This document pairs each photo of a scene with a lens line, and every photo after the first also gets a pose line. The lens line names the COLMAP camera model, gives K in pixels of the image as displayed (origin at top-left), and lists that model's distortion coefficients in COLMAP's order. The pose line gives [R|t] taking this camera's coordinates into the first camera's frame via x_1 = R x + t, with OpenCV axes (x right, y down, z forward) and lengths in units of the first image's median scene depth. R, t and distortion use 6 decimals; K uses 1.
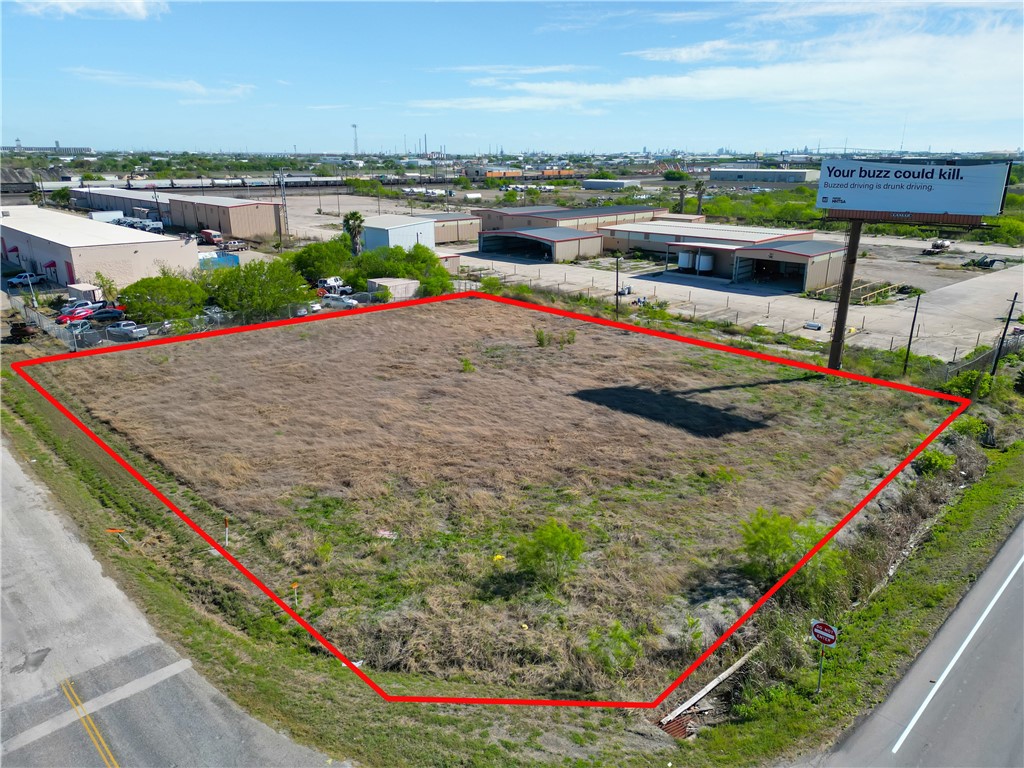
lens RADIAL K [[714.1, 0, 513.7], [0, 714.1, 383.8], [0, 0, 1]] dist [0.090926, -0.095495]
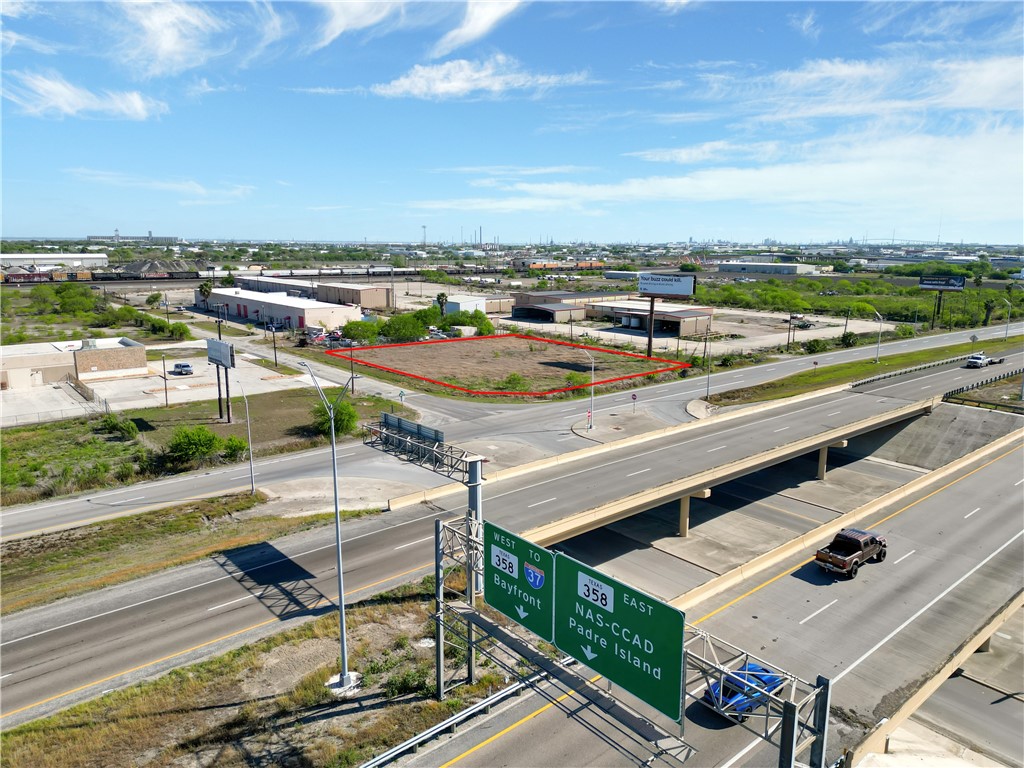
lens RADIAL K [[714.1, 0, 513.7], [0, 714.1, 383.8], [0, 0, 1]] dist [0.090926, -0.095495]
pose [[0.997536, 0.018013, -0.067799, 0.145631], [-0.025629, 0.993242, -0.113198, 0.322504], [0.065301, 0.114657, 0.991257, -1.282740]]
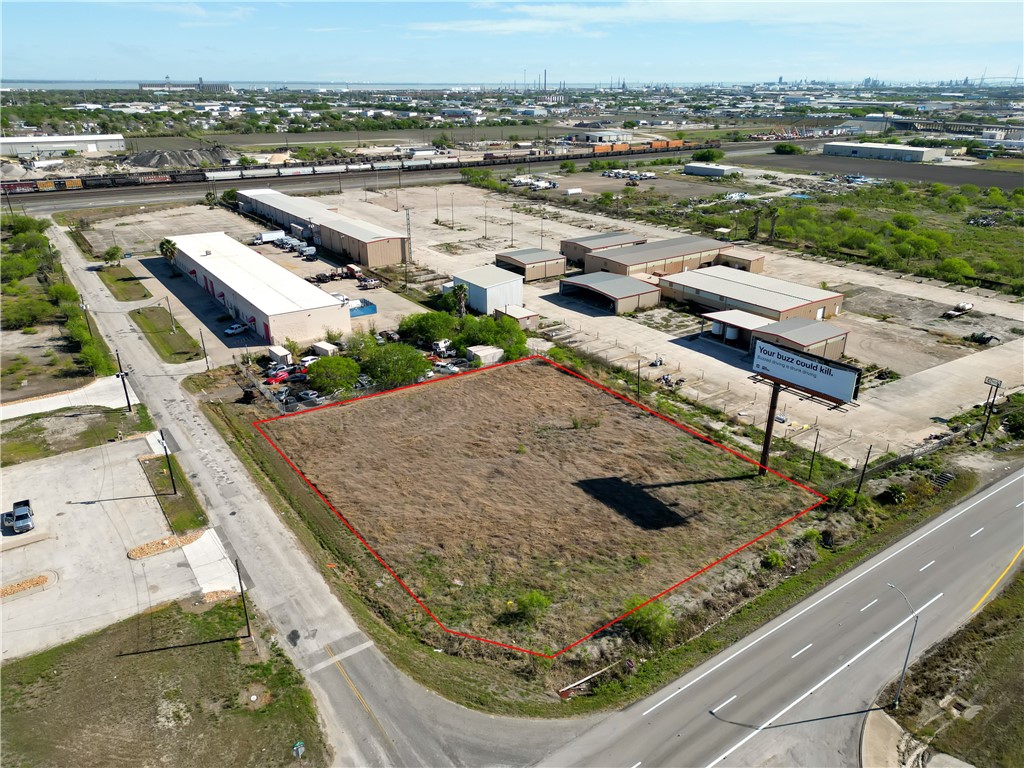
lens RADIAL K [[714.1, 0, 513.7], [0, 714.1, 383.8], [0, 0, 1]] dist [0.090926, -0.095495]
pose [[0.987663, 0.060449, -0.144455, 0.128471], [-0.047718, 0.994795, 0.090030, -0.292464], [0.149146, -0.082026, 0.985407, -0.504466]]
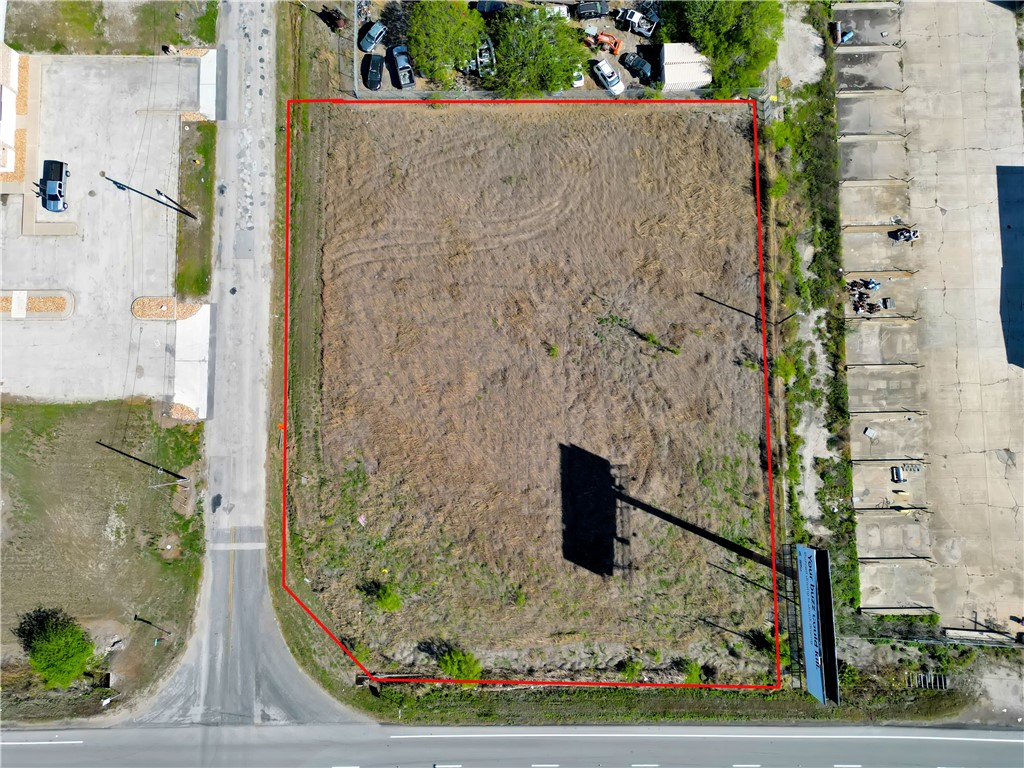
lens RADIAL K [[714.1, 0, 513.7], [0, 714.1, 383.8], [0, 0, 1]] dist [0.090926, -0.095495]
pose [[0.719709, 0.691113, -0.066192, 0.007305], [-0.208274, 0.305868, 0.929014, -1.131097], [0.662300, -0.654833, 0.364077, 0.424305]]
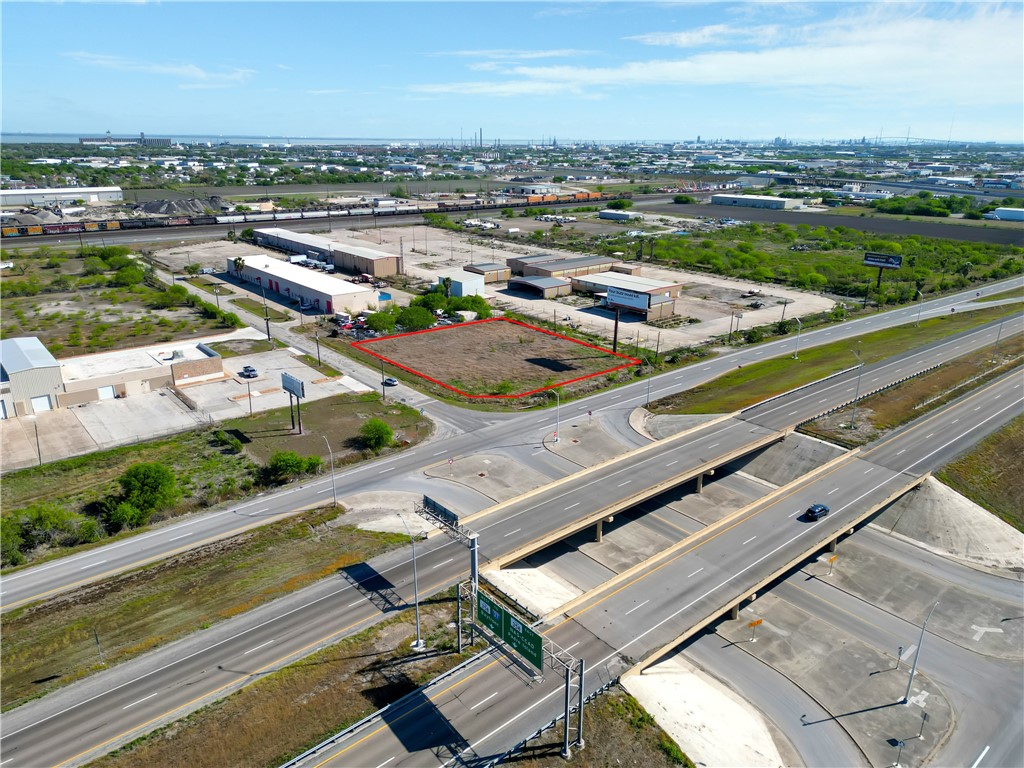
lens RADIAL K [[714.1, 0, 513.7], [0, 714.1, 383.8], [0, 0, 1]] dist [0.090926, -0.095495]
pose [[0.997346, 0.028862, -0.066848, 0.211683], [-0.027524, 0.999404, 0.020859, 0.049751], [0.067410, -0.018963, 0.997545, -1.859875]]
